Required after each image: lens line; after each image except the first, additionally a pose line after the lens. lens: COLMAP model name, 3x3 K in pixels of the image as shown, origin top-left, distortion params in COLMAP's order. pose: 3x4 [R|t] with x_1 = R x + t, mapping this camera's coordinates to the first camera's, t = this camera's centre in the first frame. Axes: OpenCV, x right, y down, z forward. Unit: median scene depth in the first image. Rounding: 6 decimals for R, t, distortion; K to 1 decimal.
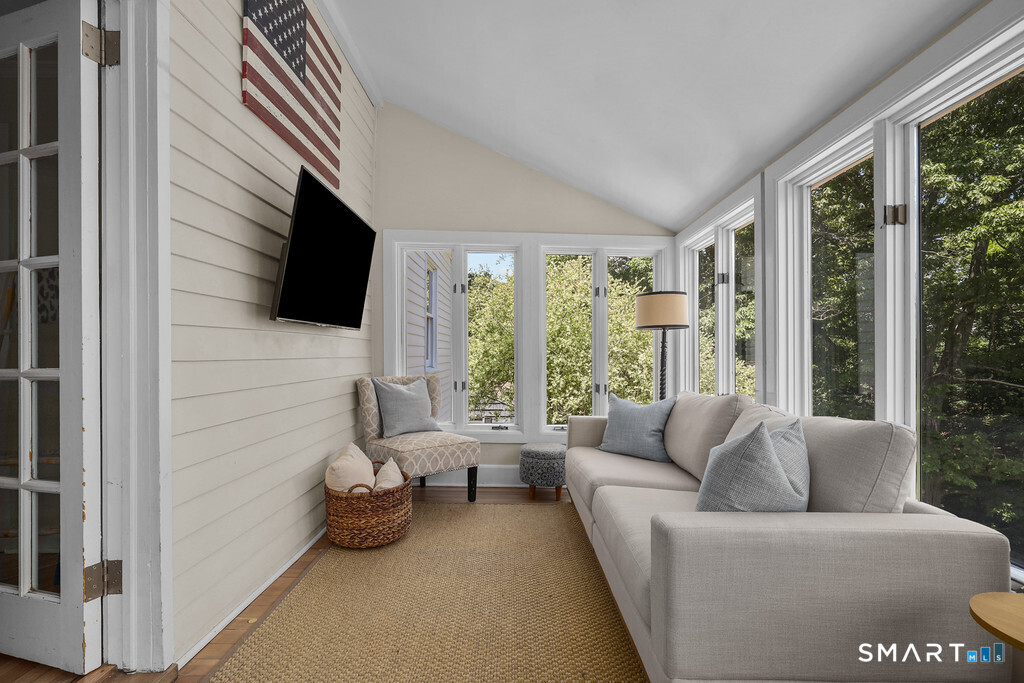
lens RADIAL K [[473.6, 0, 530.7], [0, 473.6, 348.5], [0, 0, 1]] dist [0.001007, 0.000330]
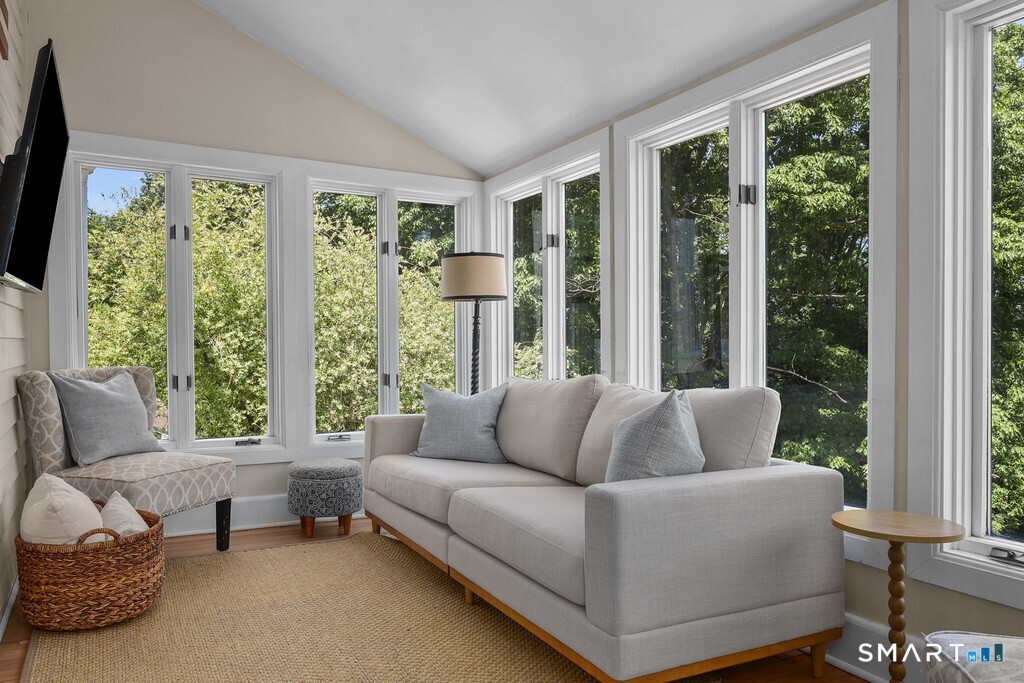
lens RADIAL K [[735.1, 0, 506.8], [0, 735.1, 340.7], [0, 0, 1]] dist [0.007071, -0.002096]
pose [[0.896949, -0.006869, 0.442081, -0.257590], [0.000931, 0.999906, 0.013646, 0.010936], [-0.442134, -0.011828, 0.896871, -0.135286]]
